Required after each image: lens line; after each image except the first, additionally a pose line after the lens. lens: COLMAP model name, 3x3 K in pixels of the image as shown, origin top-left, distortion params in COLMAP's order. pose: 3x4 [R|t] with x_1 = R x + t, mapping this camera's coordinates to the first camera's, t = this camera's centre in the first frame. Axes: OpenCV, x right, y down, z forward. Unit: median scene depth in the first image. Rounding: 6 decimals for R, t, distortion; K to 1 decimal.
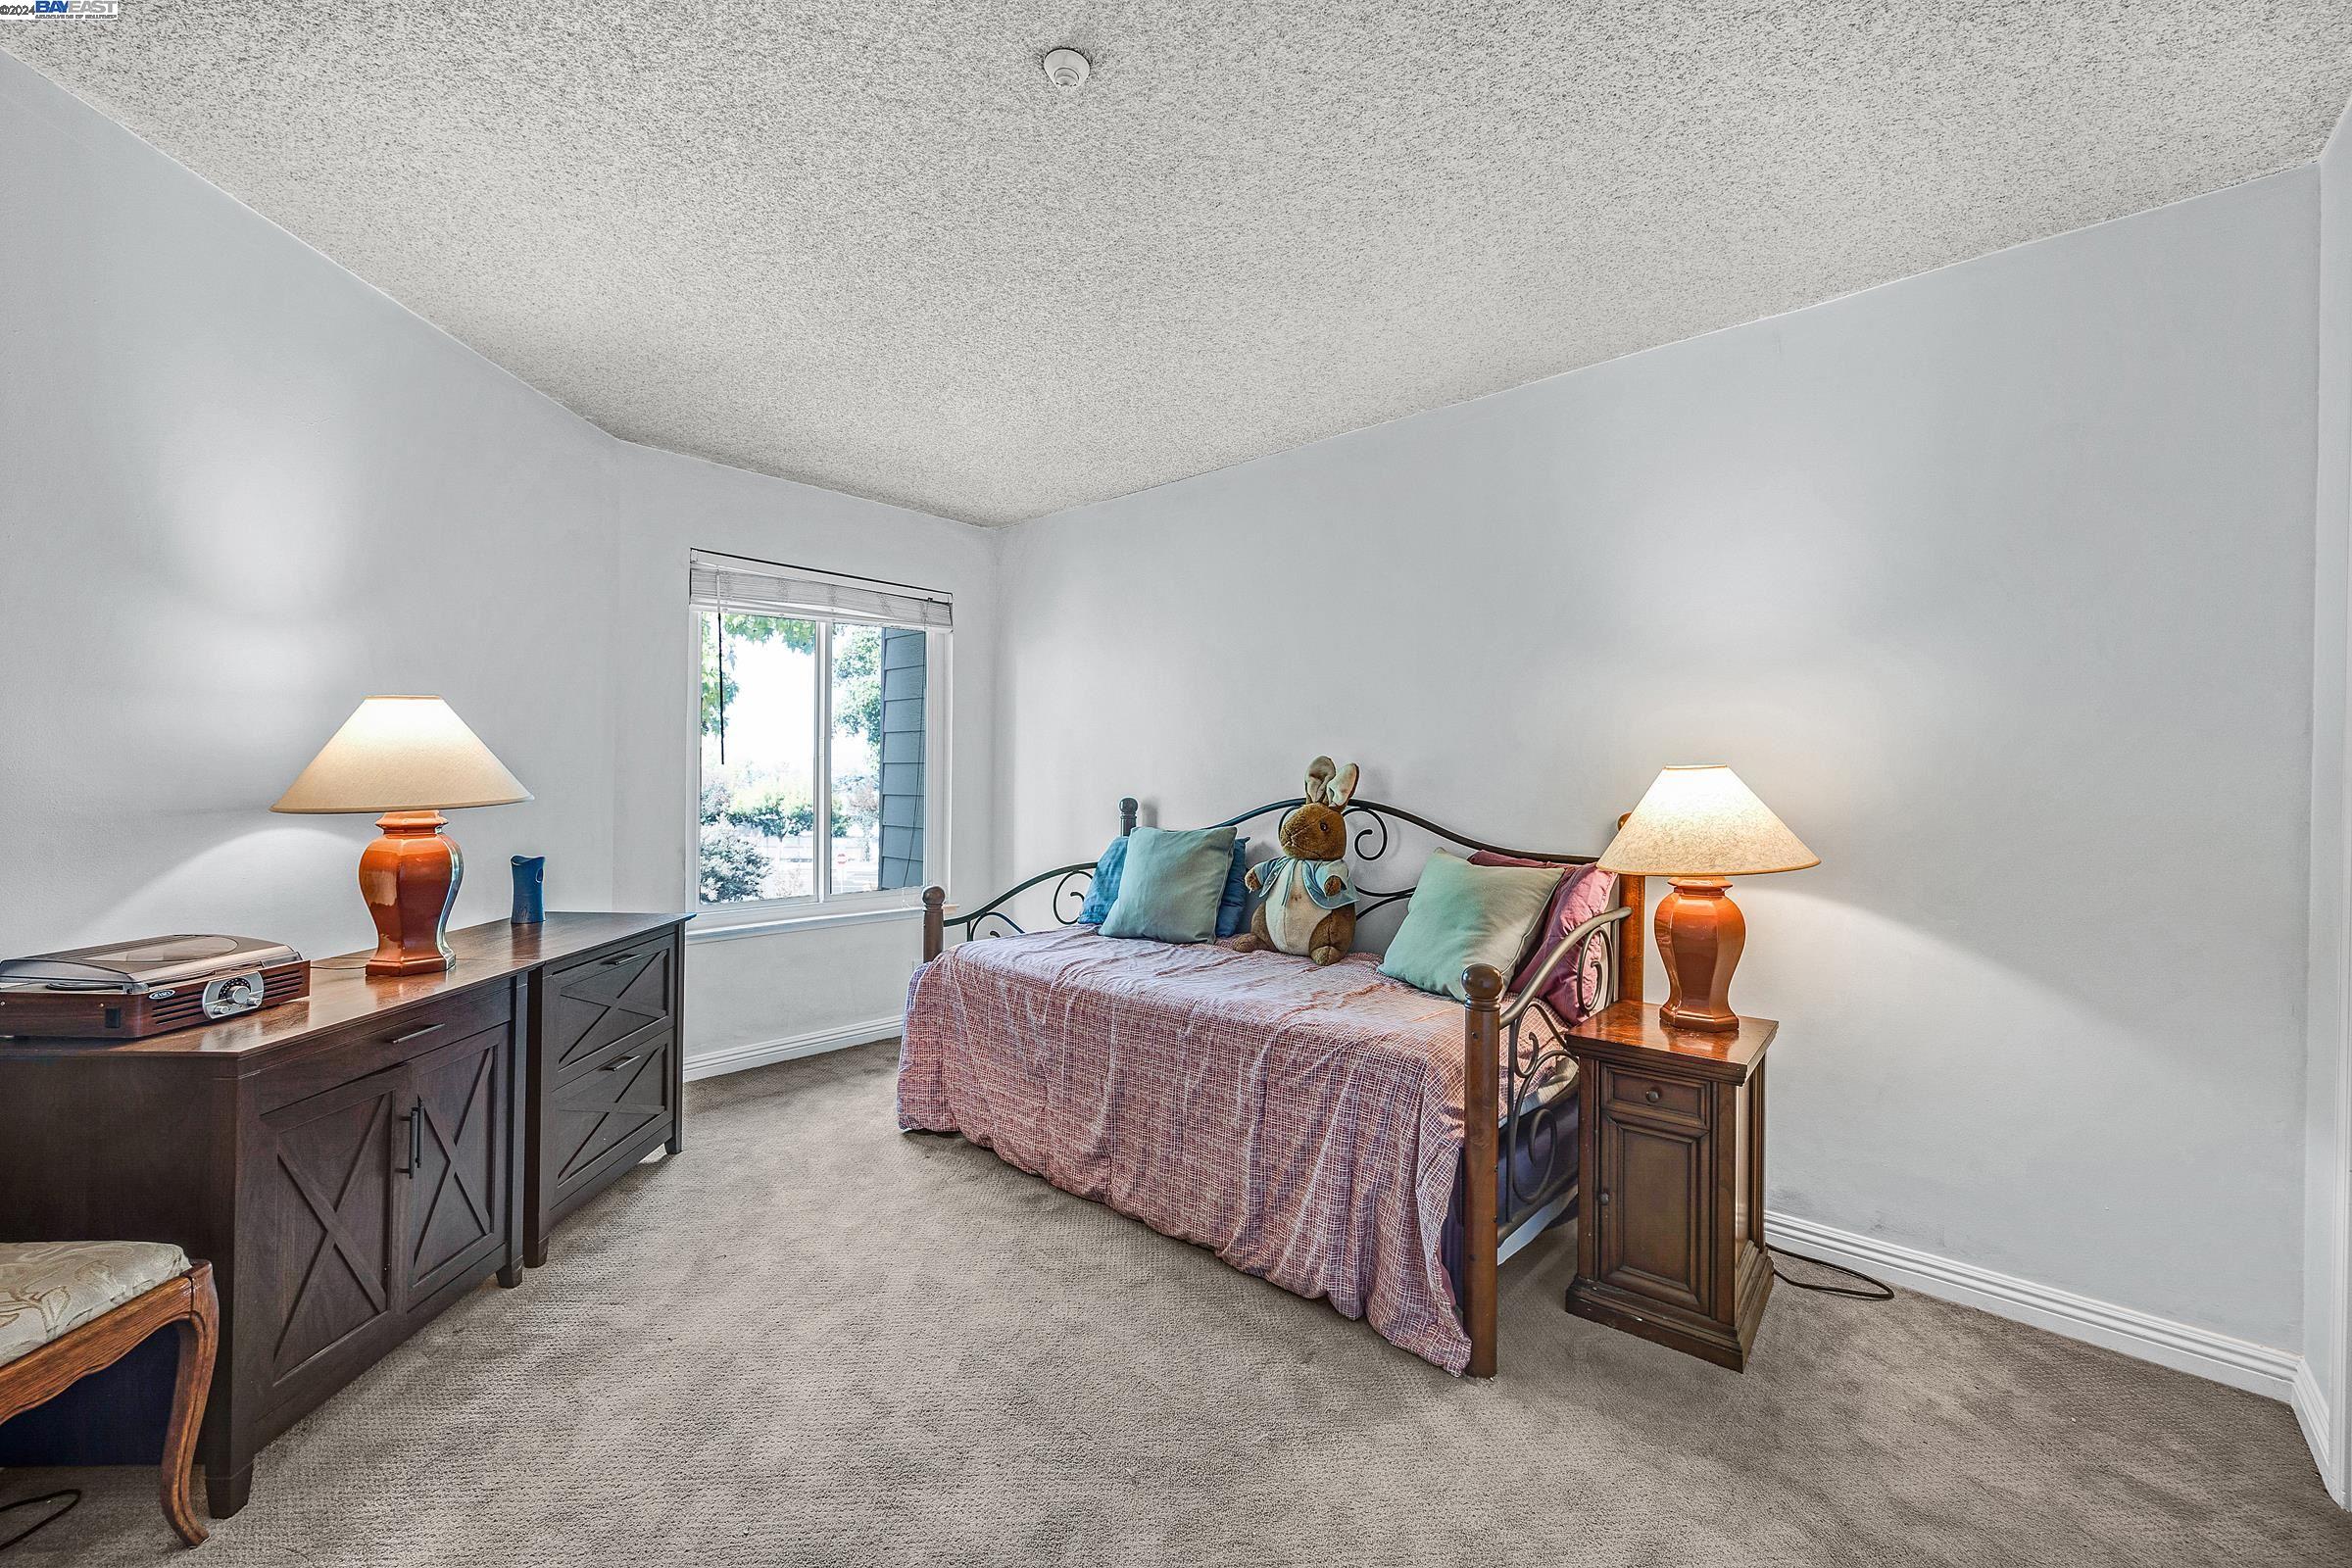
lens RADIAL K [[940.5, 0, 1176.8], [0, 940.5, 787.9], [0, 0, 1]] dist [-0.003722, 0.000329]
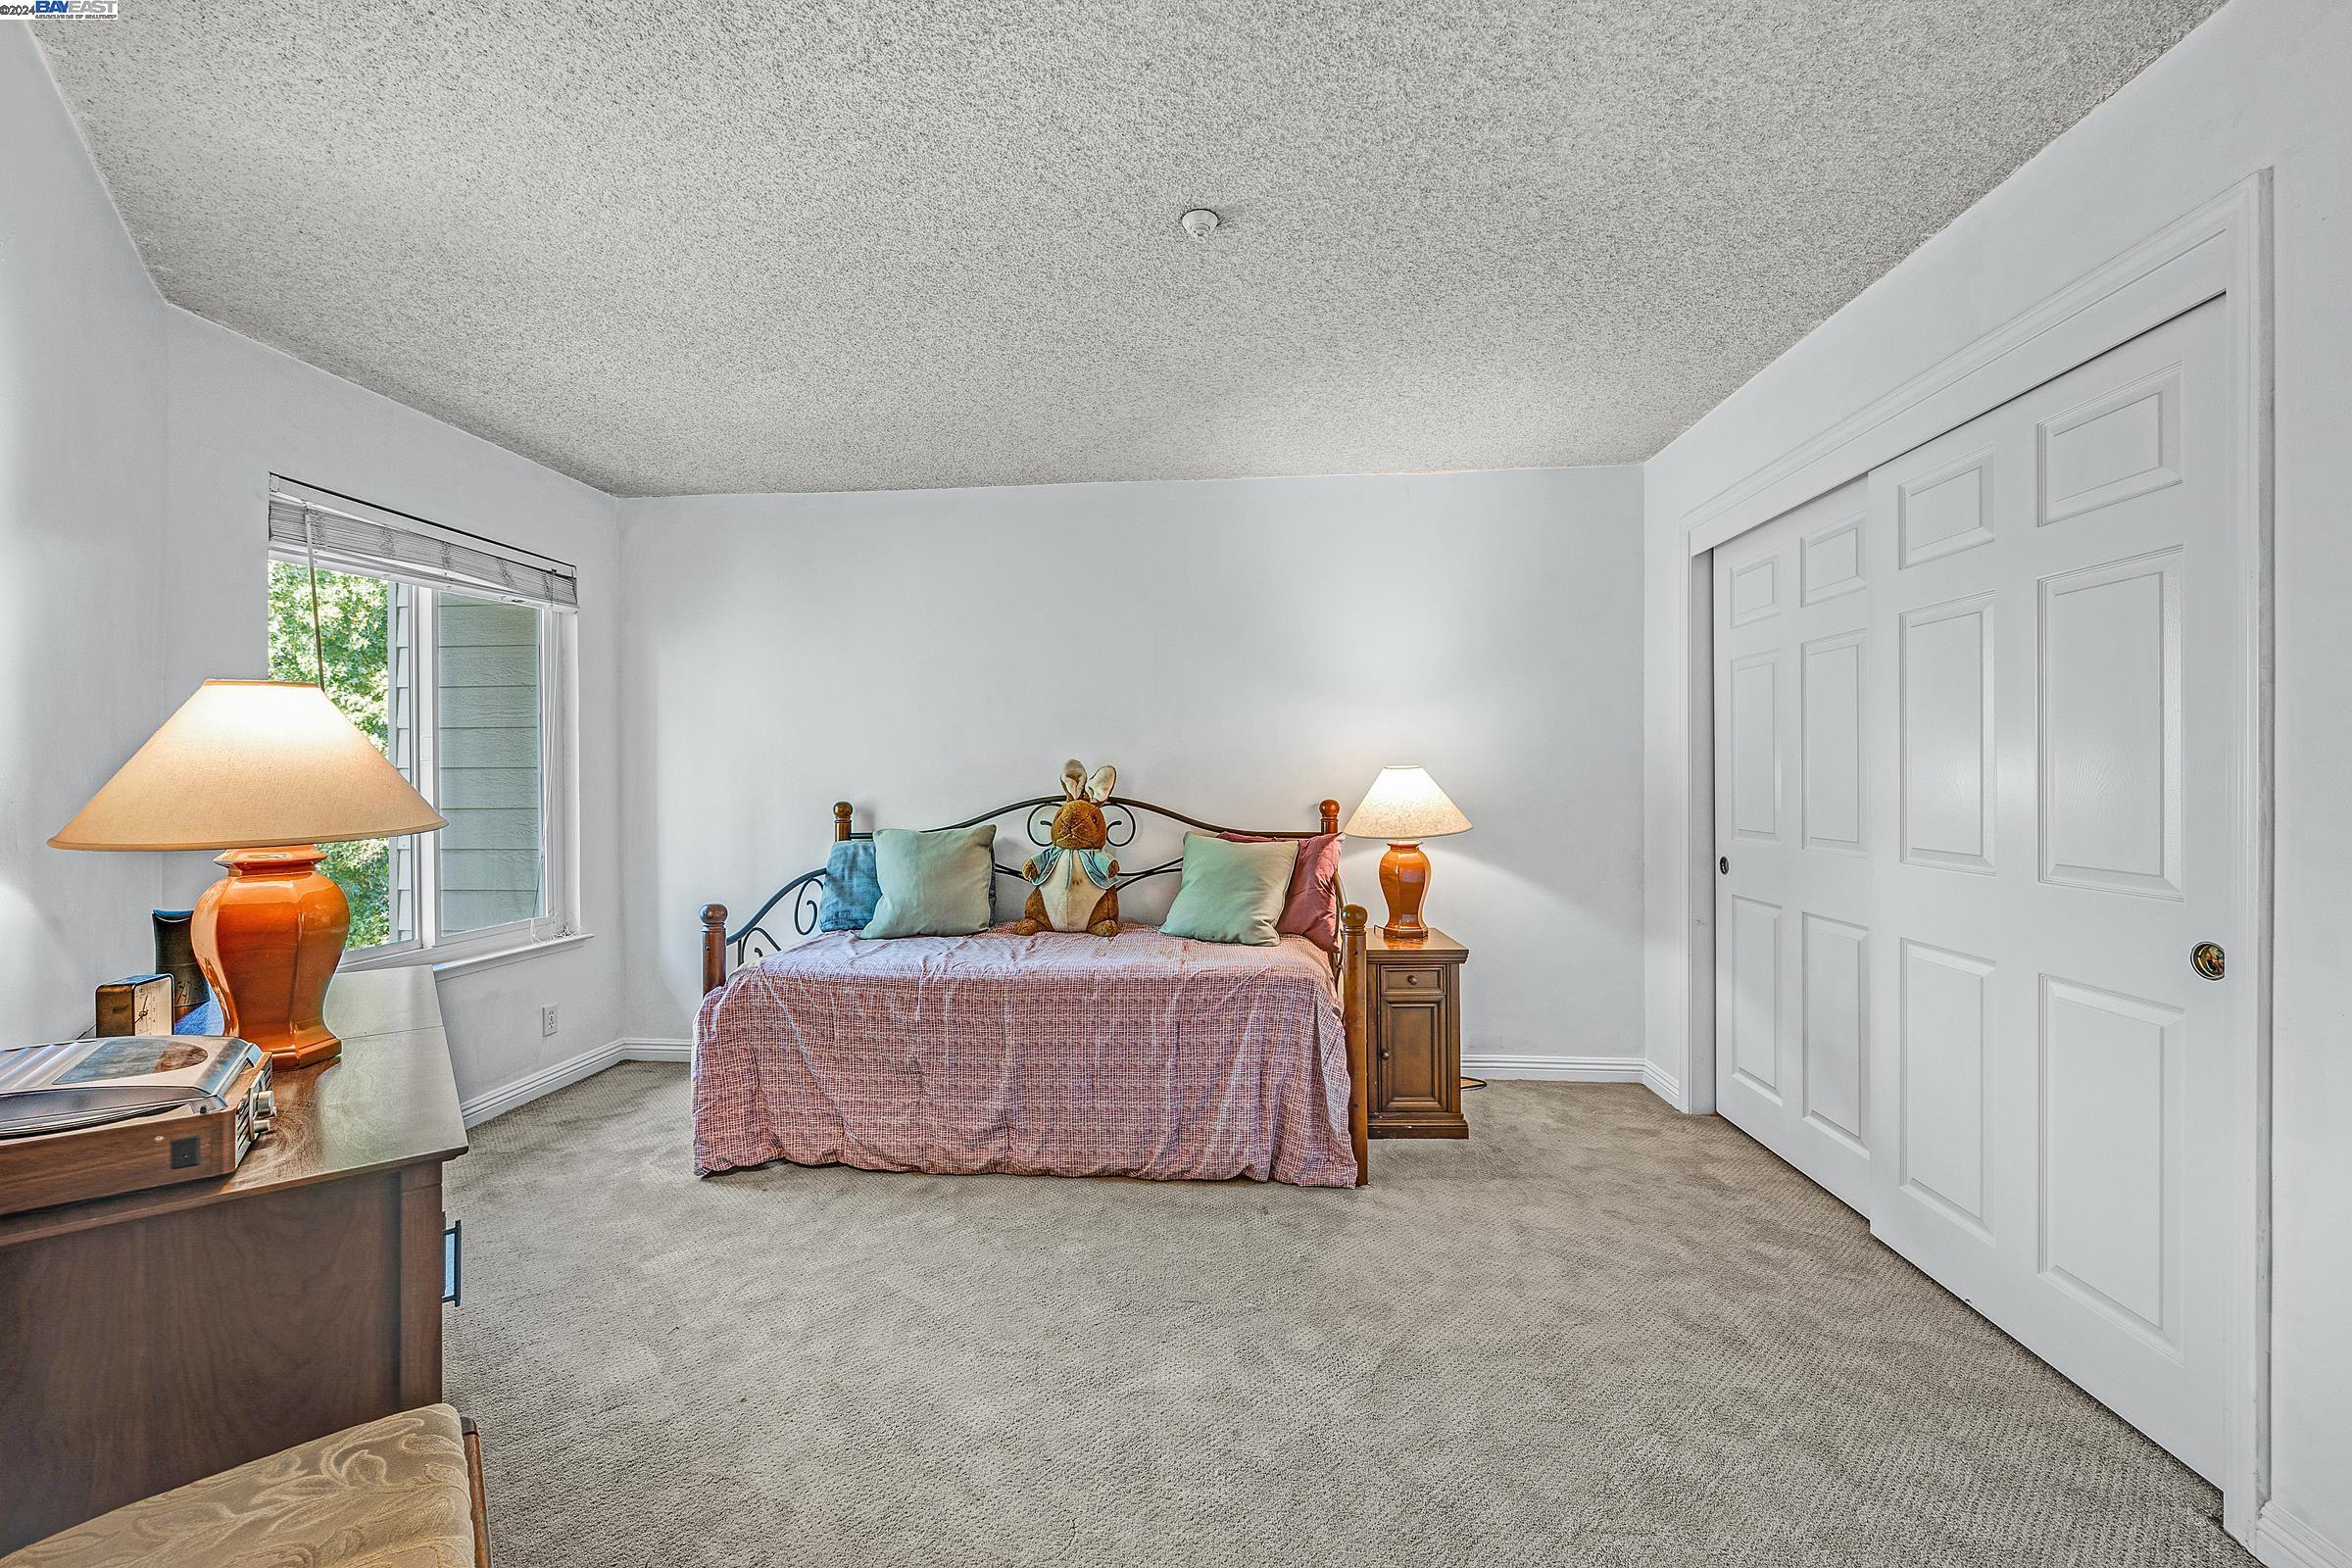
lens RADIAL K [[940.5, 0, 1173.3], [0, 940.5, 783.6], [0, 0, 1]] dist [-0.003722, 0.000329]
pose [[0.790516, -0.016958, 0.612207, -0.541578], [0.019073, 0.999813, 0.003067, -0.006797], [-0.612145, 0.009252, 0.790692, 0.009882]]
